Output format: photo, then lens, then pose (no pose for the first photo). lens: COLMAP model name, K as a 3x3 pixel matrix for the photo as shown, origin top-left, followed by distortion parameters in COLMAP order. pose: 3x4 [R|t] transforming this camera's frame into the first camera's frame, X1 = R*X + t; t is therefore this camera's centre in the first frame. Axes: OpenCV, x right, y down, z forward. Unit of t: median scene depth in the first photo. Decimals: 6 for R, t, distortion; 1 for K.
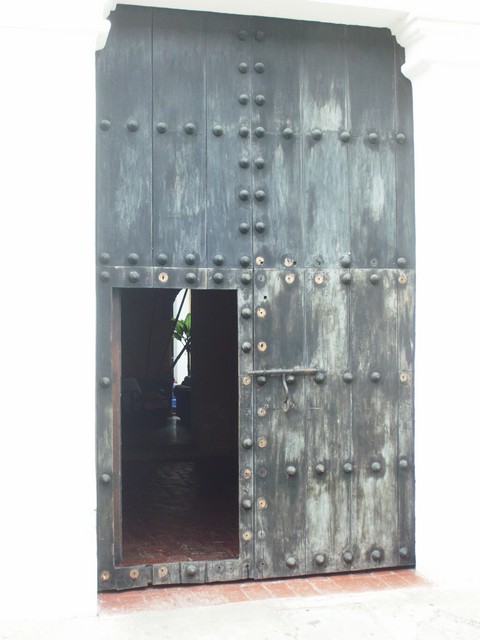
lens RADIAL K [[933.2, 0, 240.0], [0, 933.2, 320.0], [0, 0, 1]] dist [-0.150127, 0.007612]
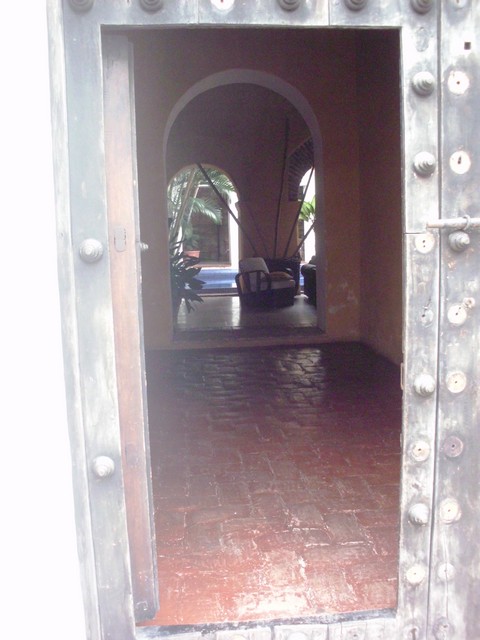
lens RADIAL K [[630.2, 0, 240.0], [0, 630.2, 320.0], [0, 0, 1]] dist [-0.130331, 0.030311]
pose [[0.982996, 0.002487, -0.183609, -0.023618], [0.025837, 0.988088, 0.151708, 0.054394], [0.181799, -0.153873, 0.971222, 0.698524]]
